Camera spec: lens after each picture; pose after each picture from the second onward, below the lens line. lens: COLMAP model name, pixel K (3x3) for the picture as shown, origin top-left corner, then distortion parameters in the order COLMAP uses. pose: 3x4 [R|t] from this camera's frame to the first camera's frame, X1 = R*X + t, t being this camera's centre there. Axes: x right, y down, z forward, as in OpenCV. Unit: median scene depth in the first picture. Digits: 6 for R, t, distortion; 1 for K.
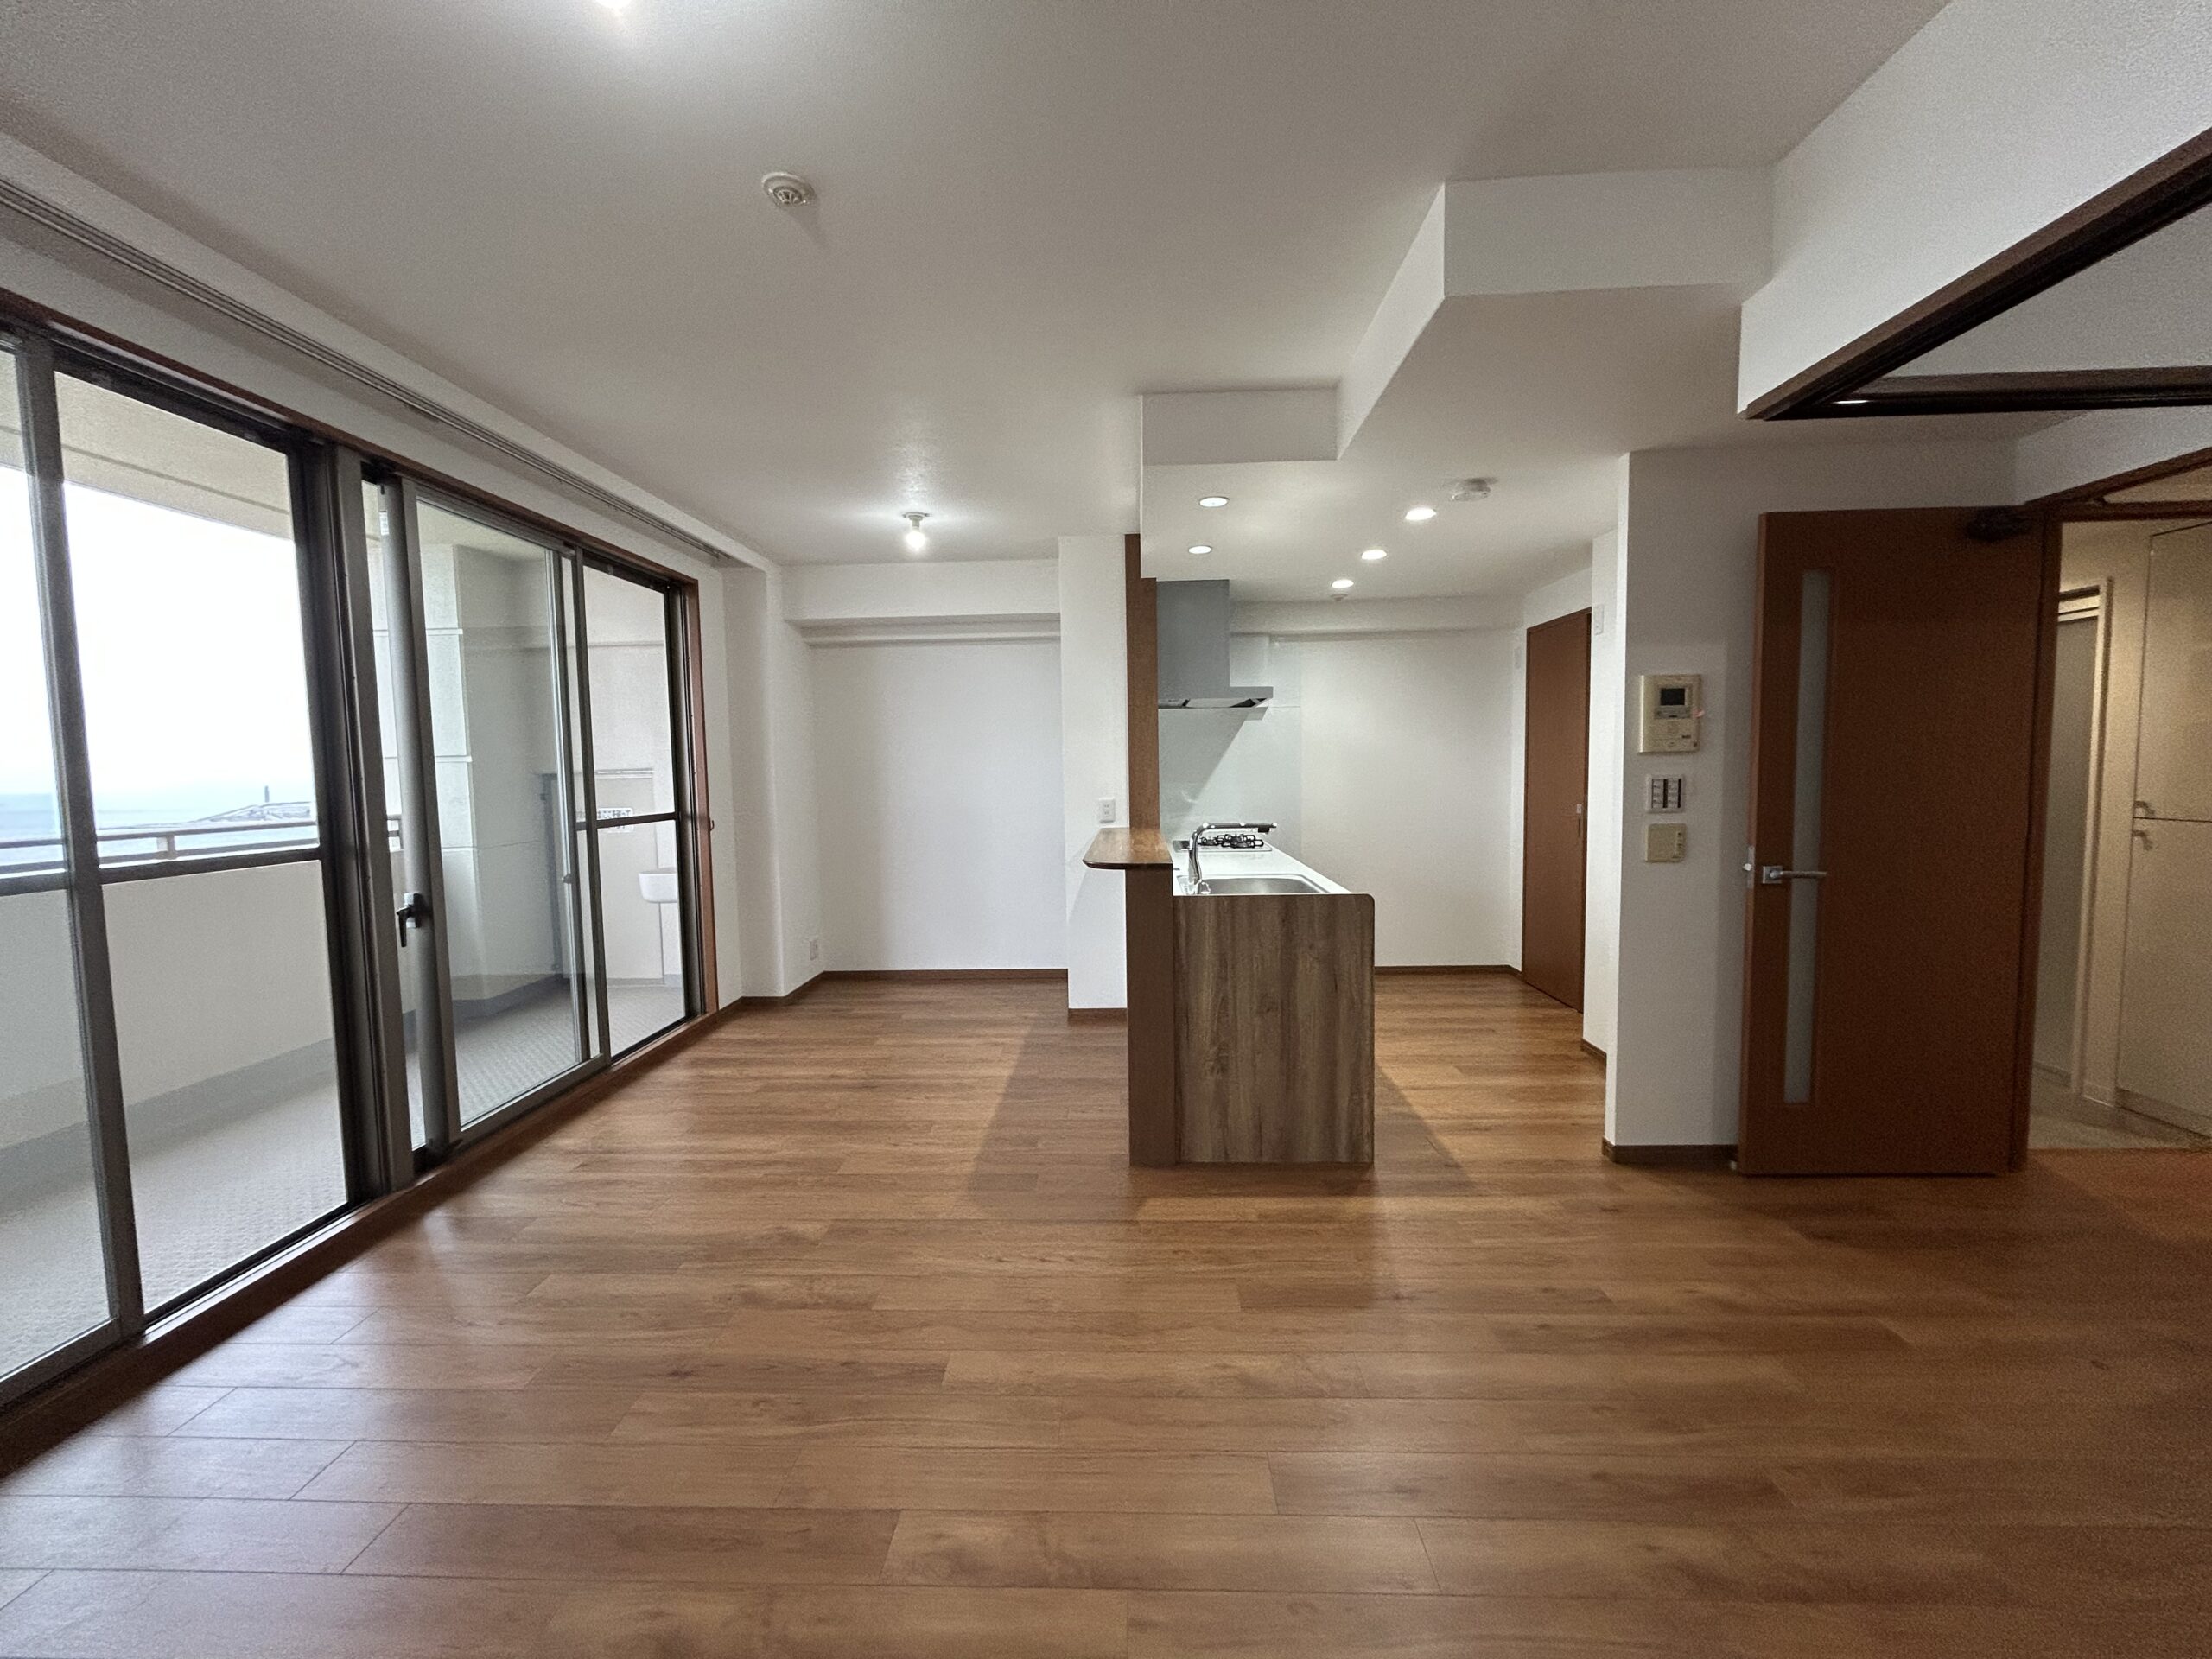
lens RADIAL K [[889.1, 0, 1104.4], [0, 889.1, 821.1], [0, 0, 1]] dist [0.001599, -0.000807]
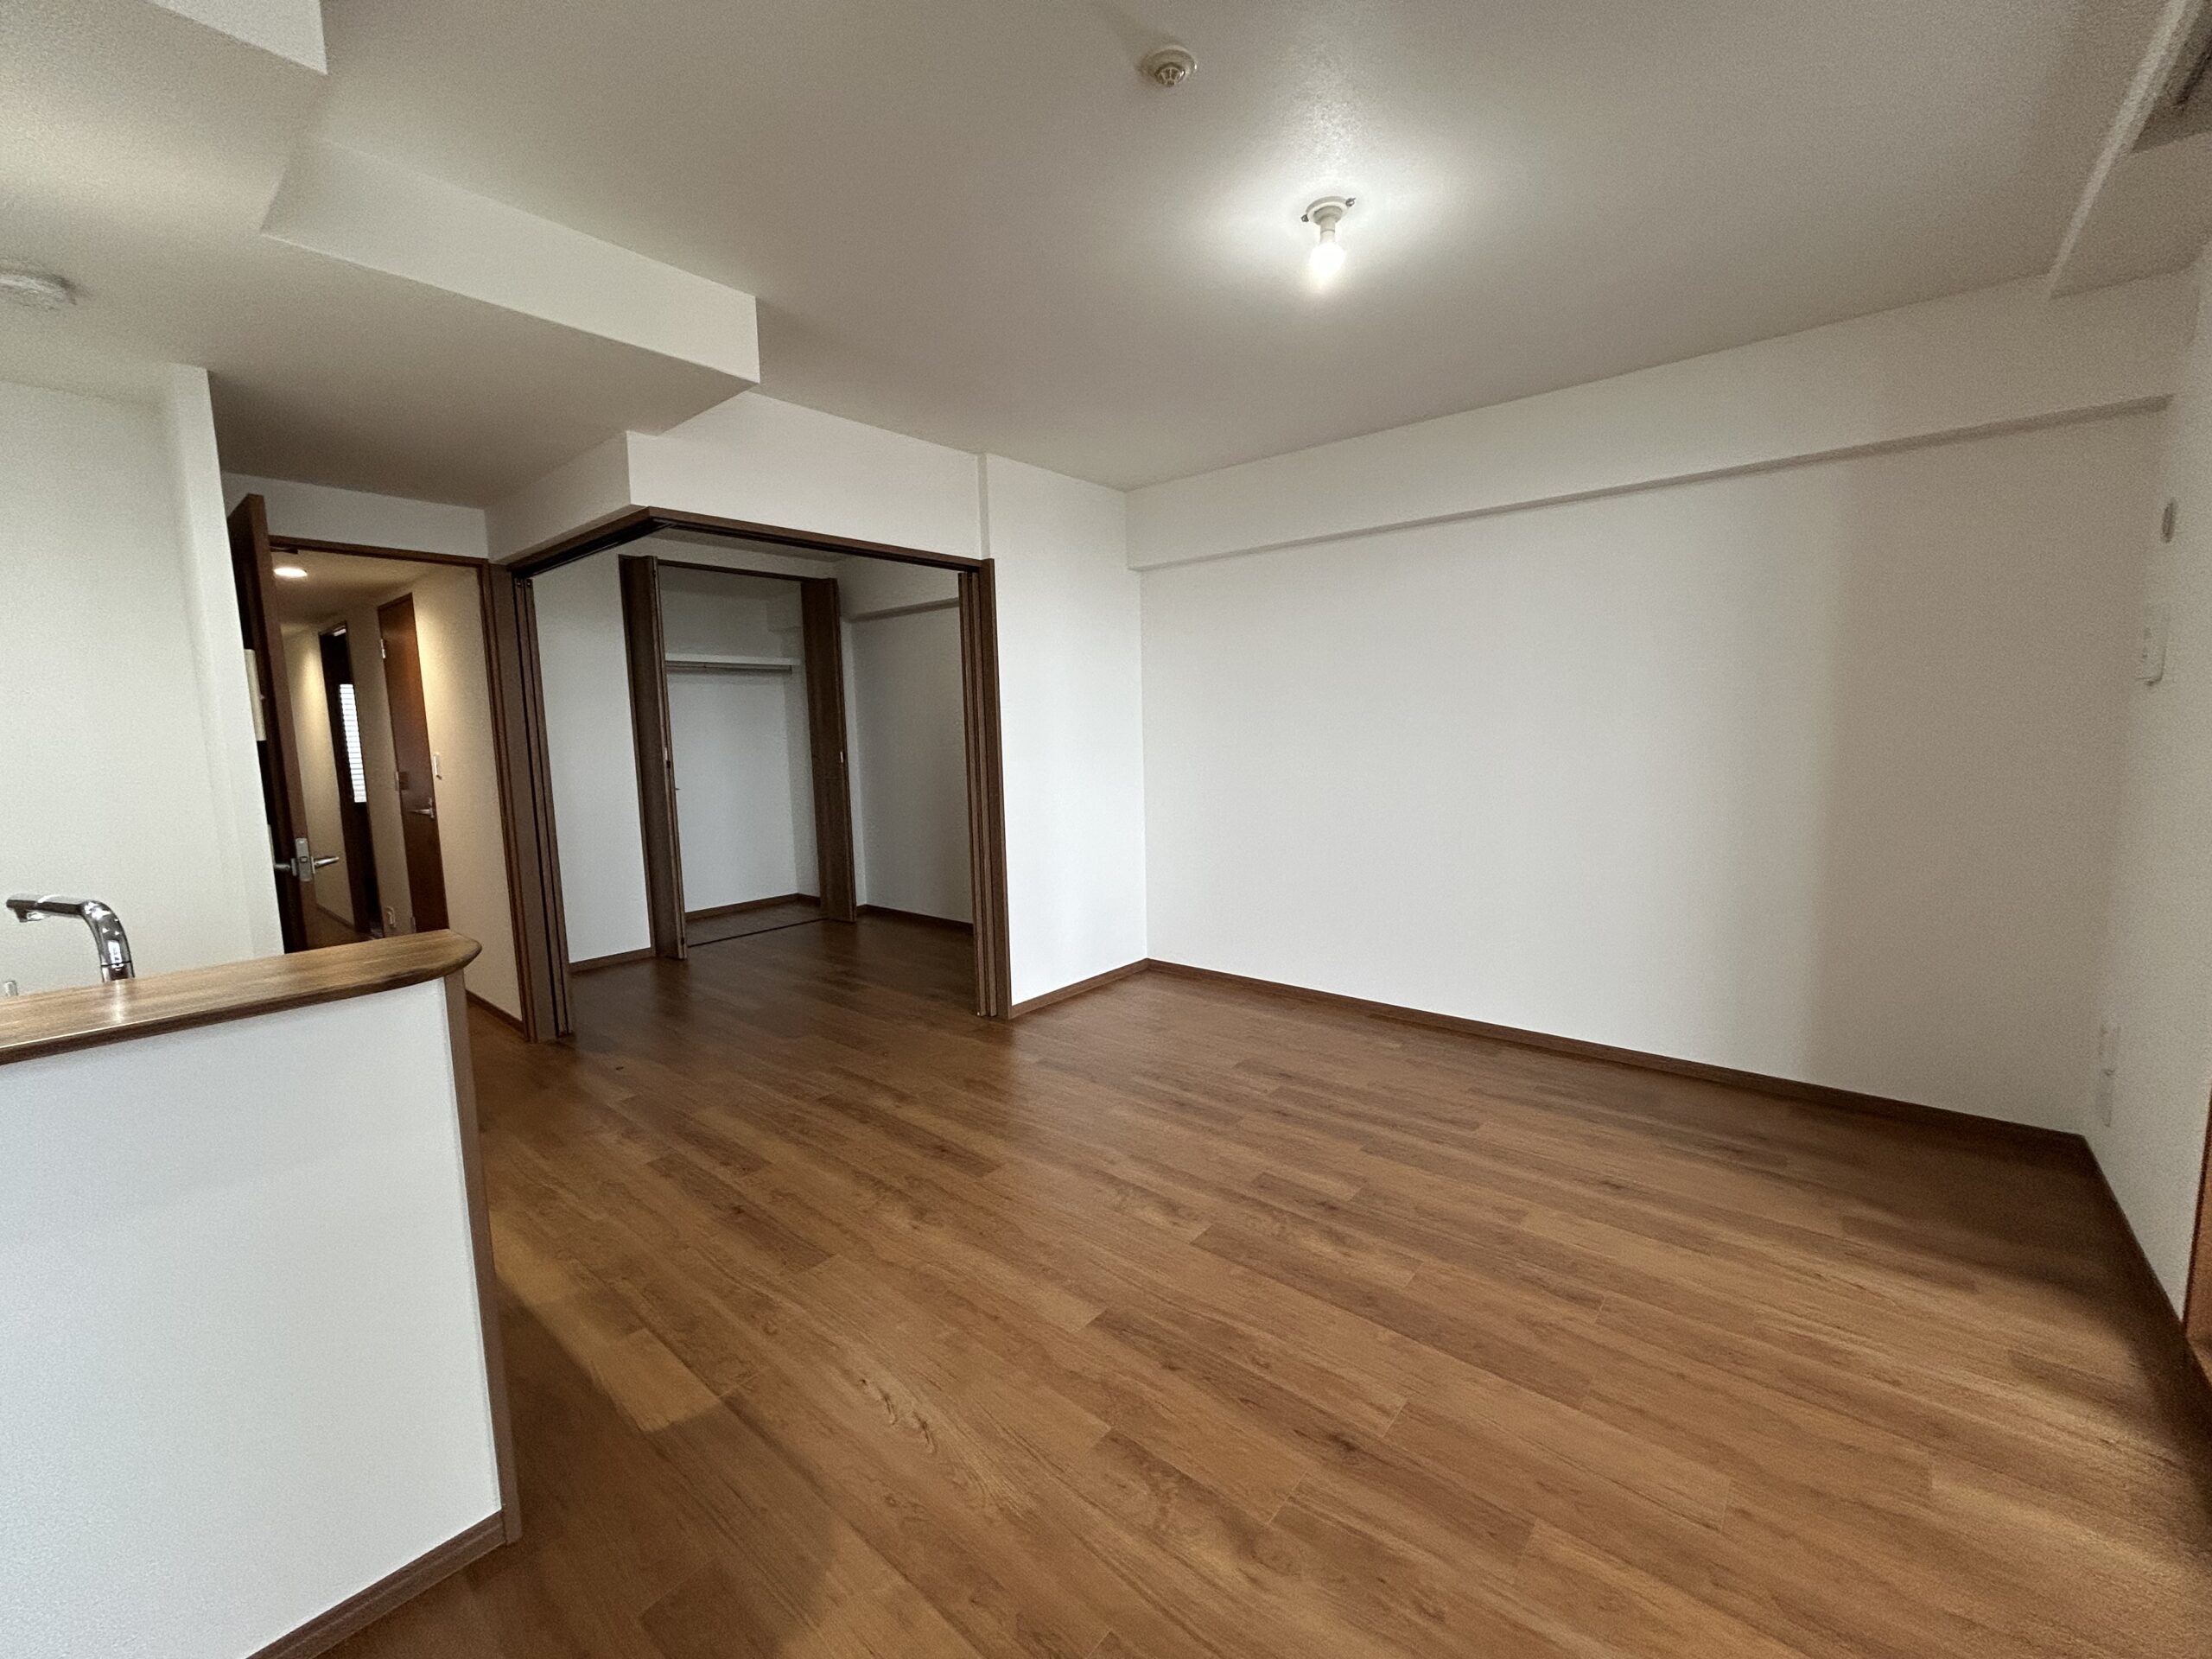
lens RADIAL K [[889.1, 0, 1104.5], [0, 889.1, 825.7], [0, 0, 1]] dist [0.001599, -0.000807]
pose [[-0.786712, -0.034038, 0.616381, -0.529649], [0.076836, 0.985315, 0.152480, -0.061981], [-0.612519, 0.167318, -0.772544, 1.120608]]
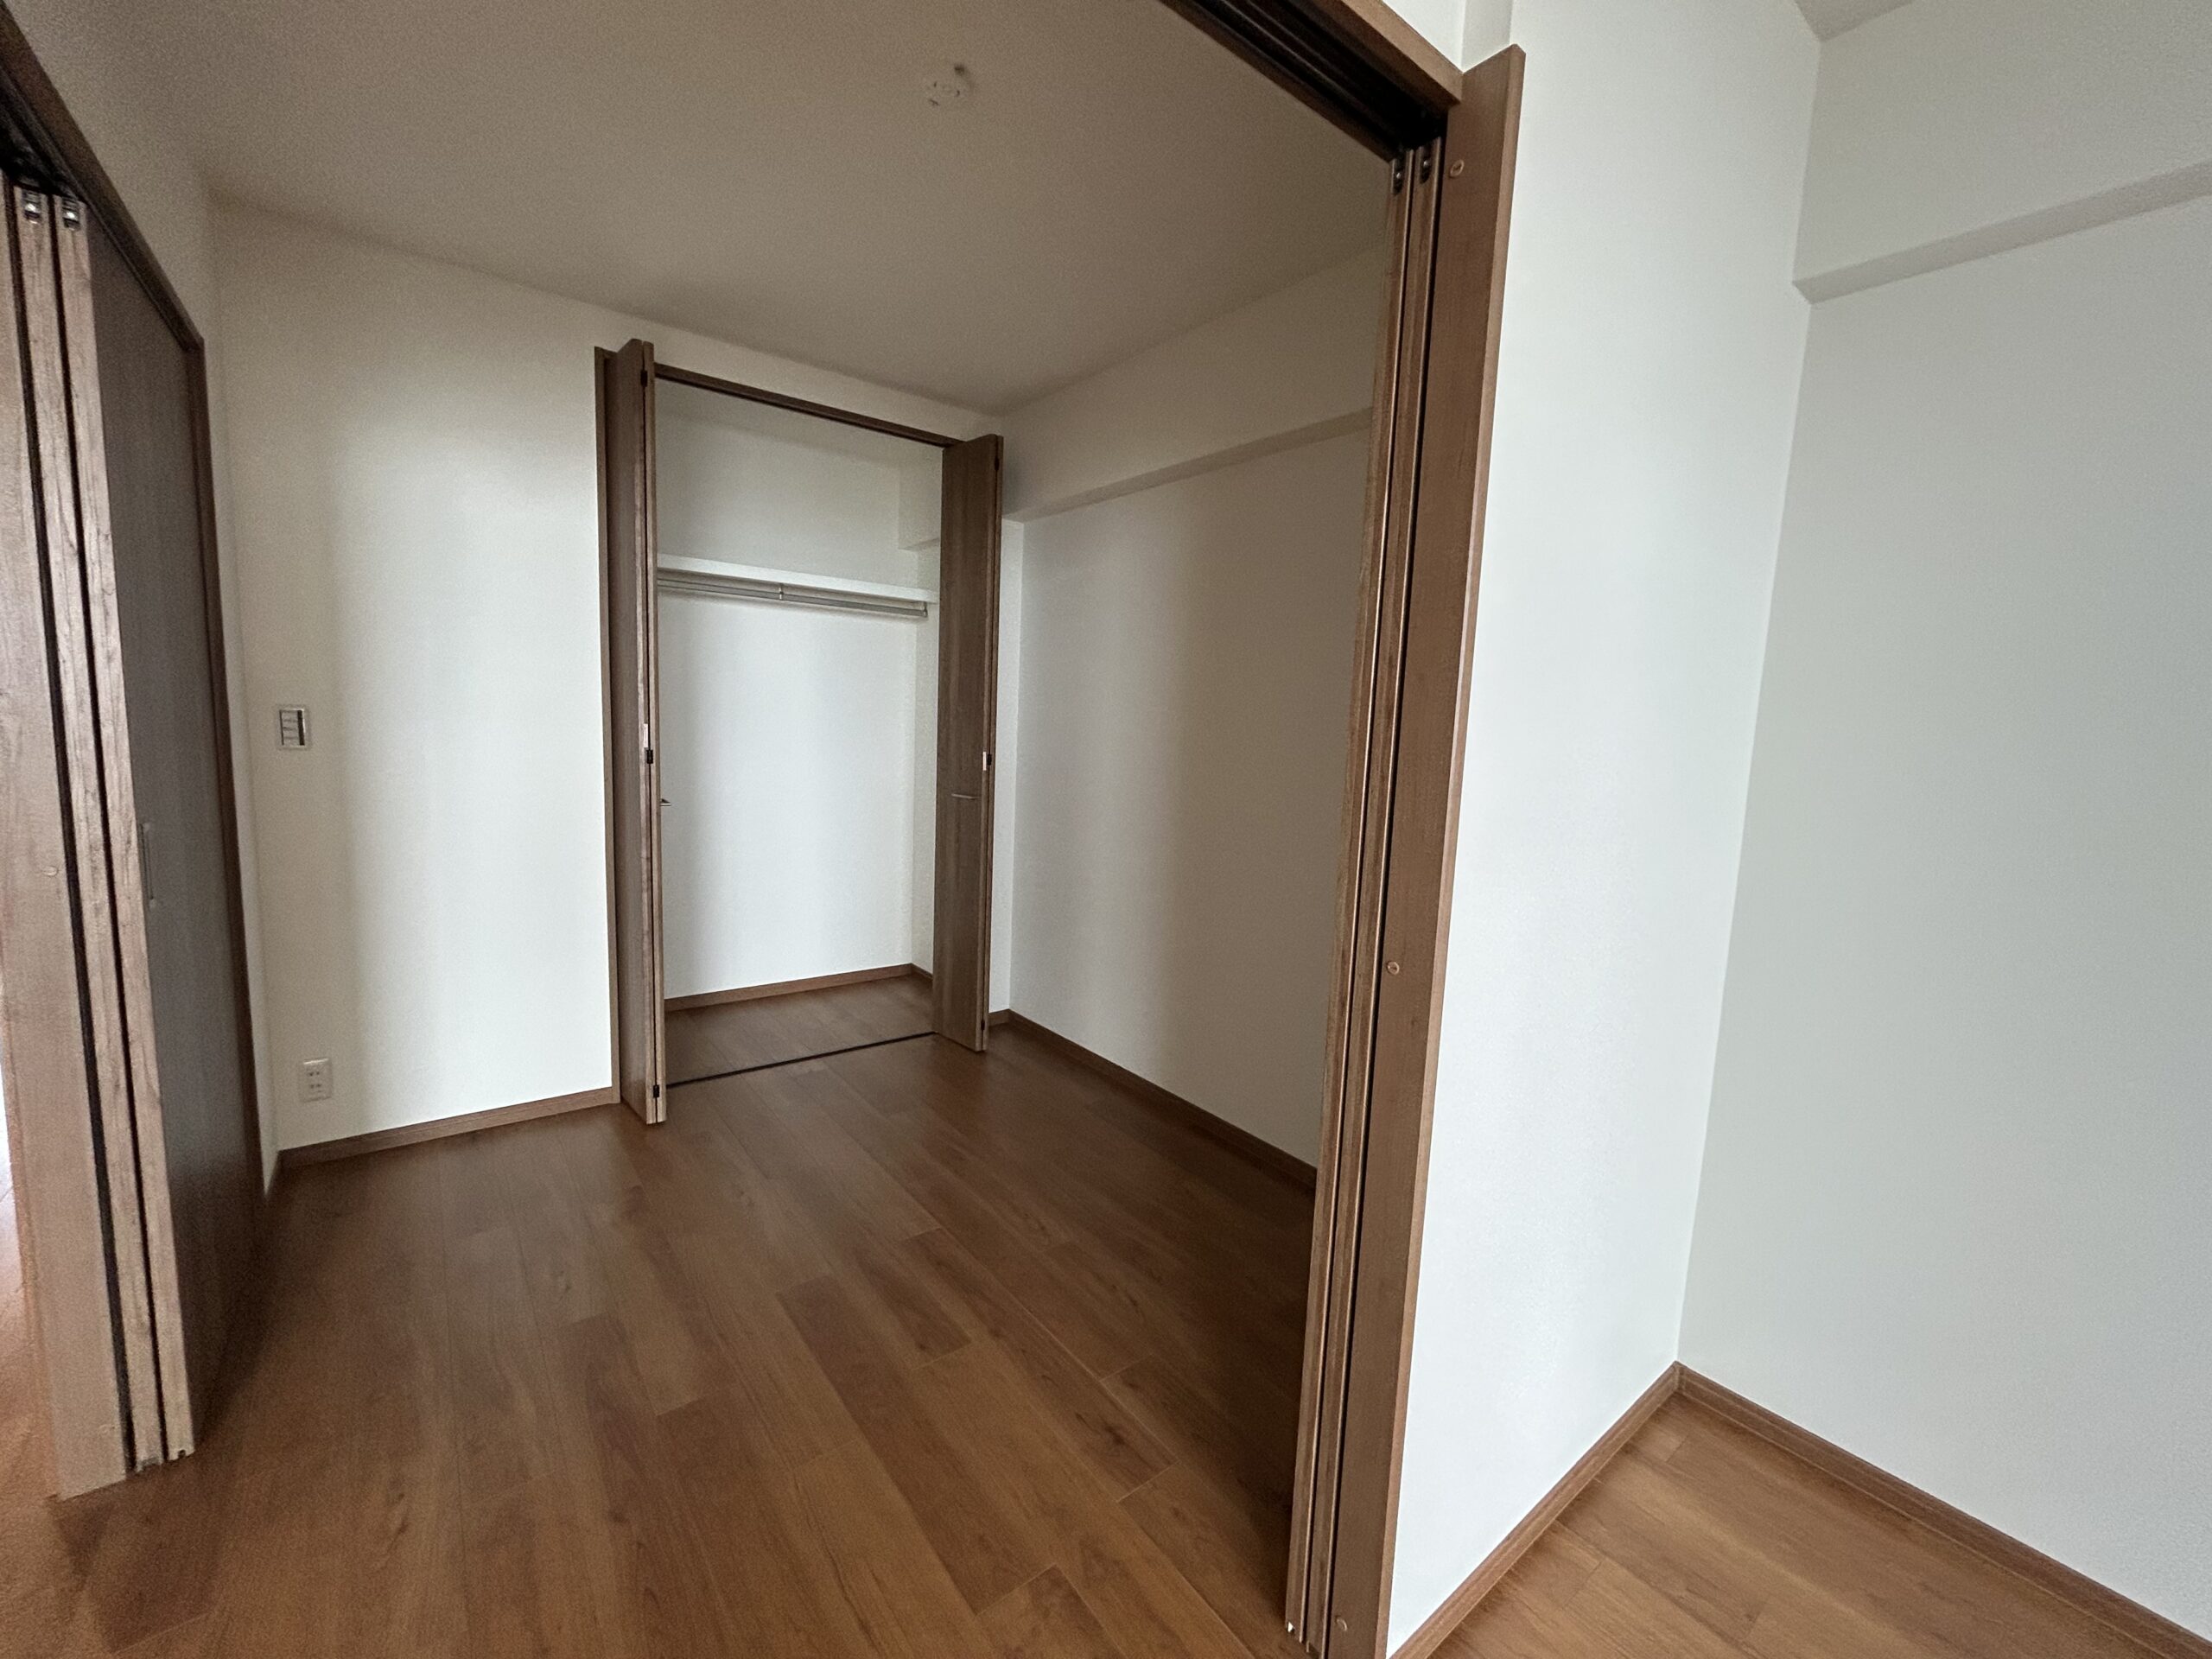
lens RADIAL K [[889.1, 0, 1107.7], [0, 889.1, 828.8], [0, 0, 1]] dist [0.001599, -0.000807]
pose [[-0.648370, -0.099475, 0.754798, 0.234342], [0.018704, 0.989047, 0.146414, -0.030820], [-0.761095, 0.109048, -0.639408, 0.505925]]
